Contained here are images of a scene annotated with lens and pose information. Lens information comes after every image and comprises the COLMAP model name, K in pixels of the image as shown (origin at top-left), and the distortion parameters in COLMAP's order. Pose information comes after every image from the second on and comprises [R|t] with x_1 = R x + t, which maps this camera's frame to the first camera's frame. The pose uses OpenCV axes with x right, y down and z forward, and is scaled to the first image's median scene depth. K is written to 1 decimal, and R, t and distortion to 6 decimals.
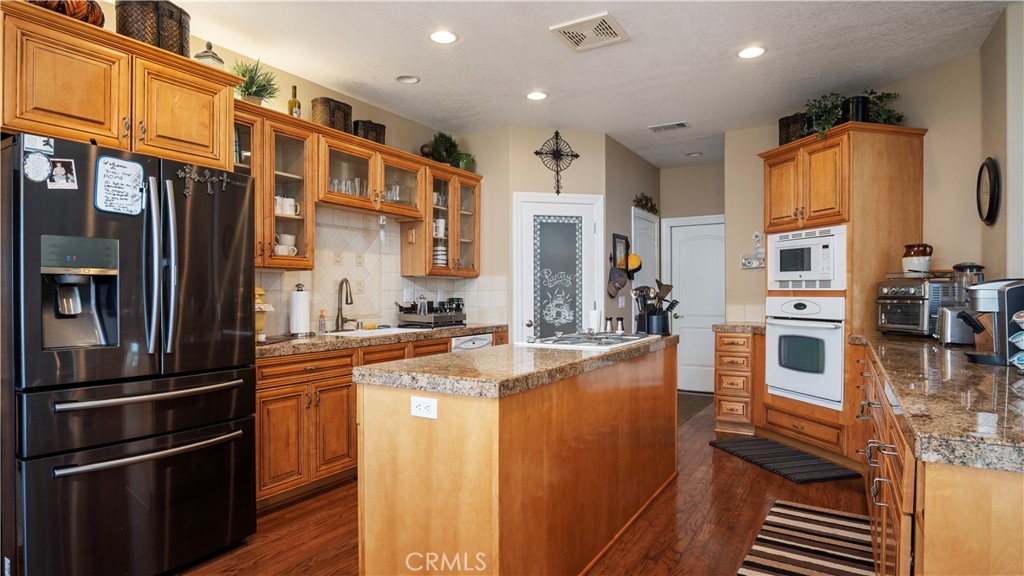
lens RADIAL K [[554.7, 0, 514.3], [0, 554.7, 292.2], [0, 0, 1]] dist [-0.024315, 0.000350]
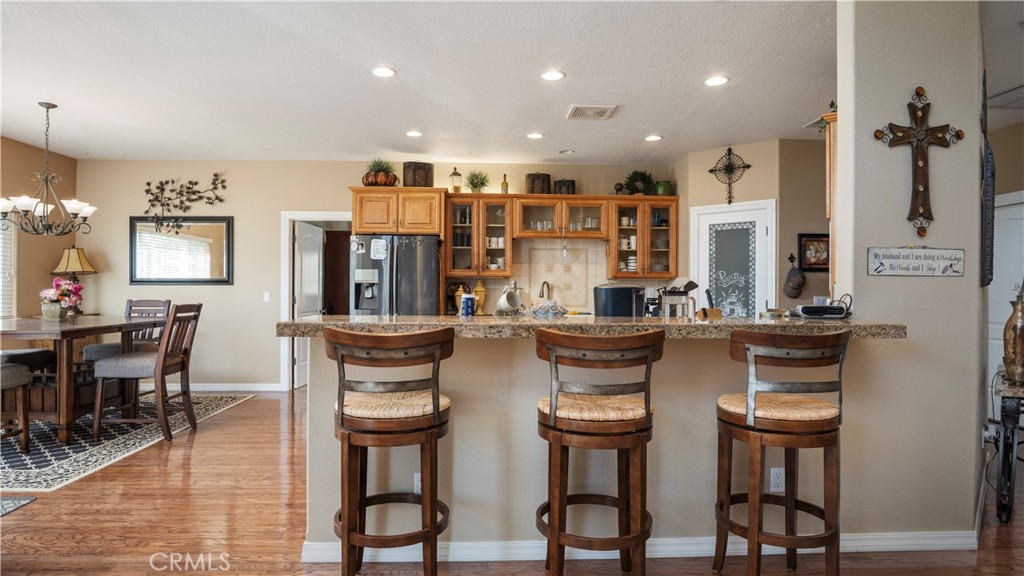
lens RADIAL K [[554.7, 0, 514.2], [0, 554.7, 286.9], [0, 0, 1]] dist [-0.024315, 0.000350]
pose [[0.553693, 0.001577, -0.832720, 0.768937], [-0.008197, 0.999960, -0.003556, -0.001456], [0.832681, 0.008795, 0.553683, 0.018192]]
